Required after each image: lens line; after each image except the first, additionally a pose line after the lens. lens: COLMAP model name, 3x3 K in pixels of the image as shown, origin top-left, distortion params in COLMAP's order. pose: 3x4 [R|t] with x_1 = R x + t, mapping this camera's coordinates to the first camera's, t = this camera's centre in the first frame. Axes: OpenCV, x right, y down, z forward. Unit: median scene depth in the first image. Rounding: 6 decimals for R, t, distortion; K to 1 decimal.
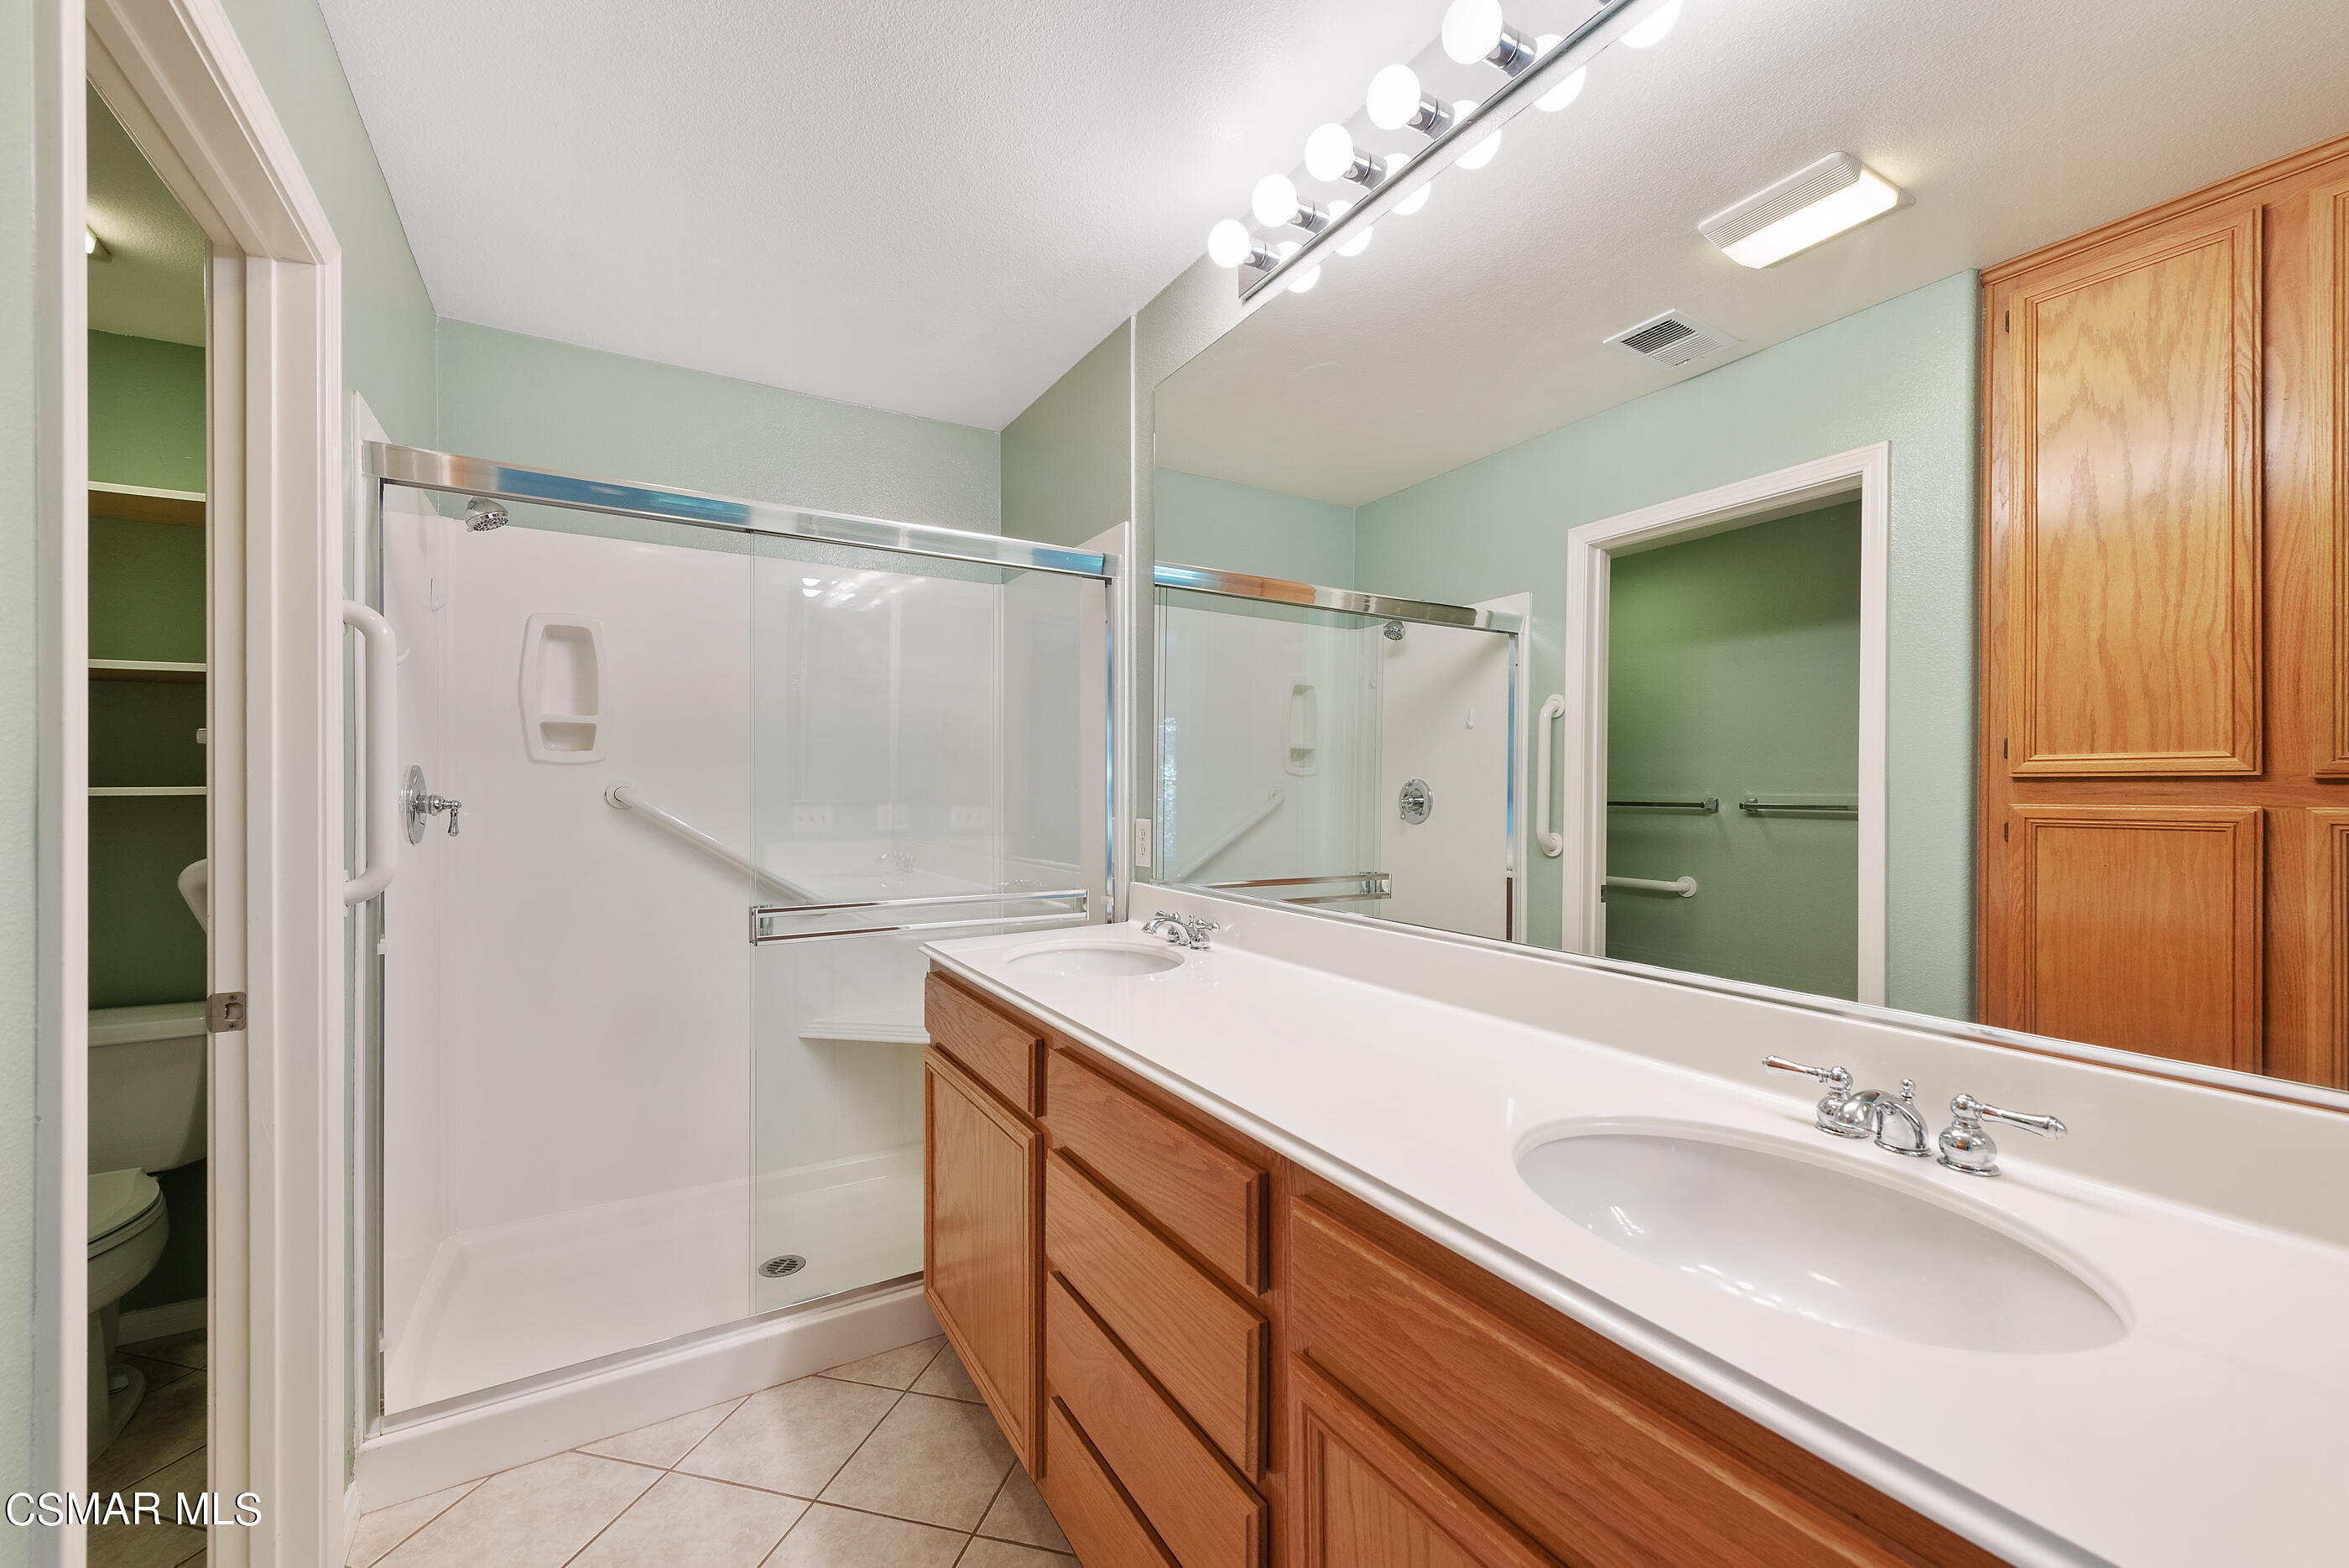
lens RADIAL K [[935.9, 0, 1178.9], [0, 935.9, 785.9], [0, 0, 1]] dist [0.009071, -0.001758]
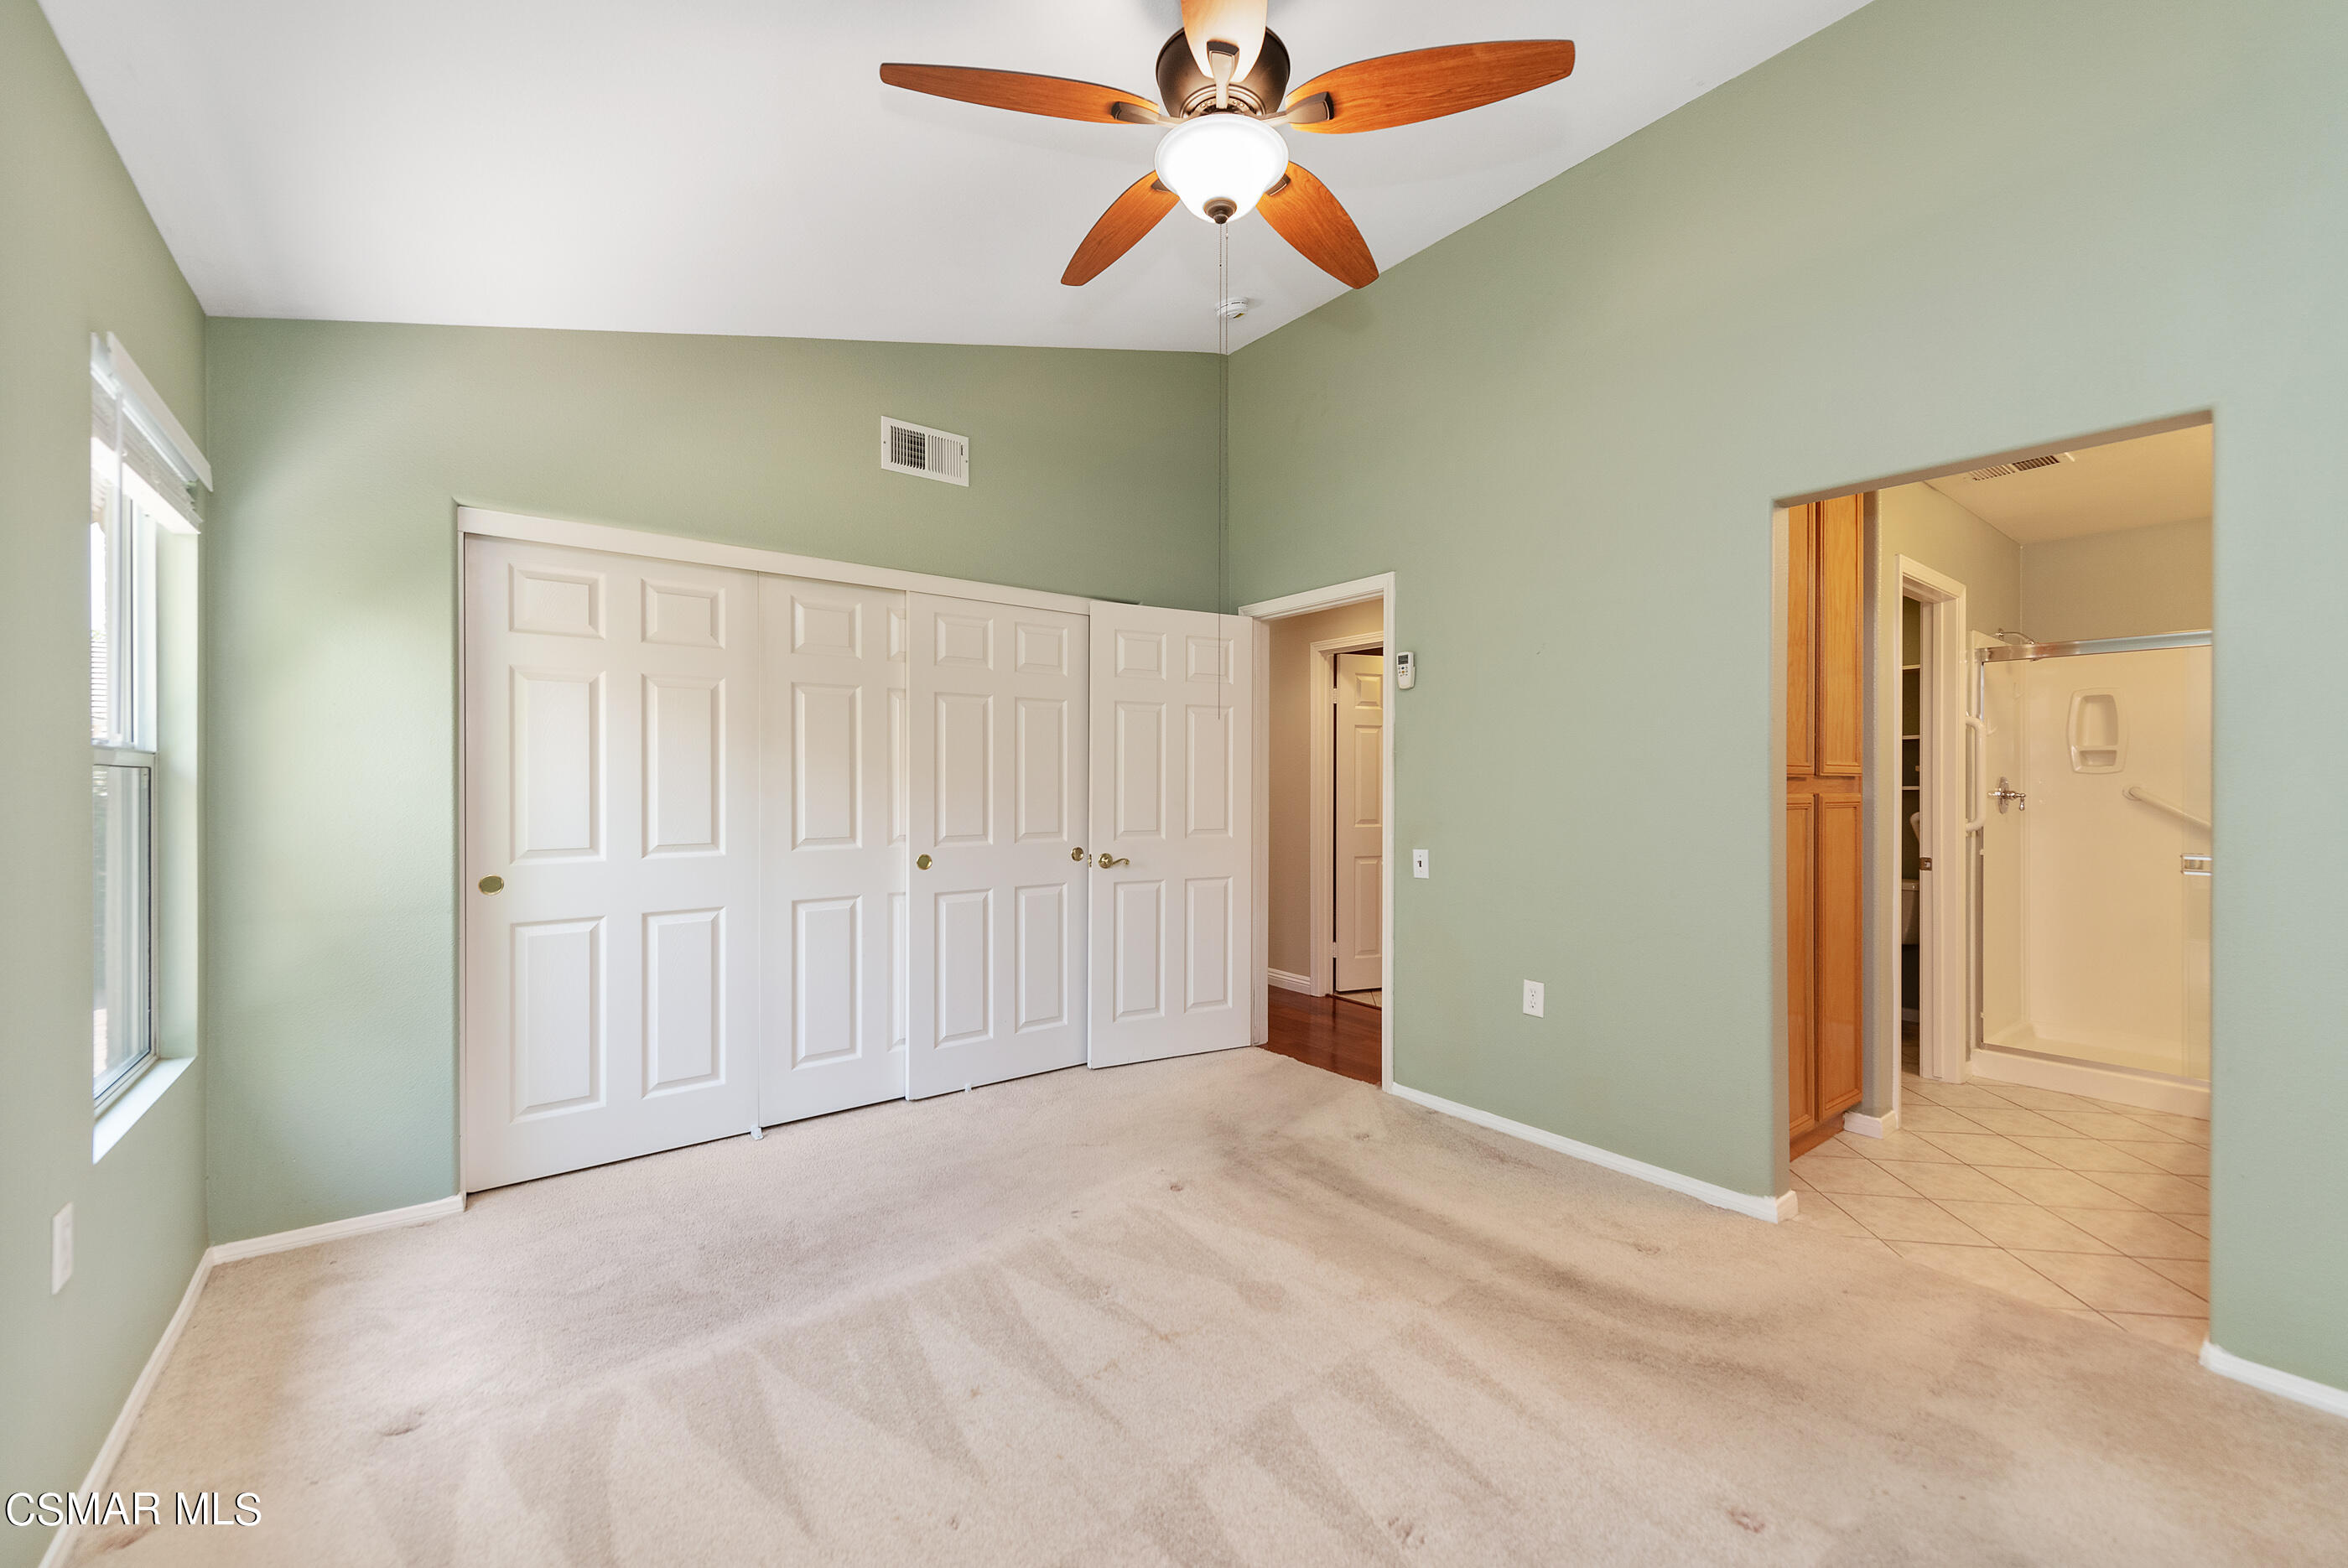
lens RADIAL K [[935.5, 0, 1178.4], [0, 935.5, 790.0], [0, 0, 1]] dist [0.009071, -0.001758]
pose [[0.124039, 0.003007, -0.992273, 1.283805], [0.000620, 0.999995, 0.003108, 0.000128], [0.992277, -0.001001, 0.124037, -1.337071]]
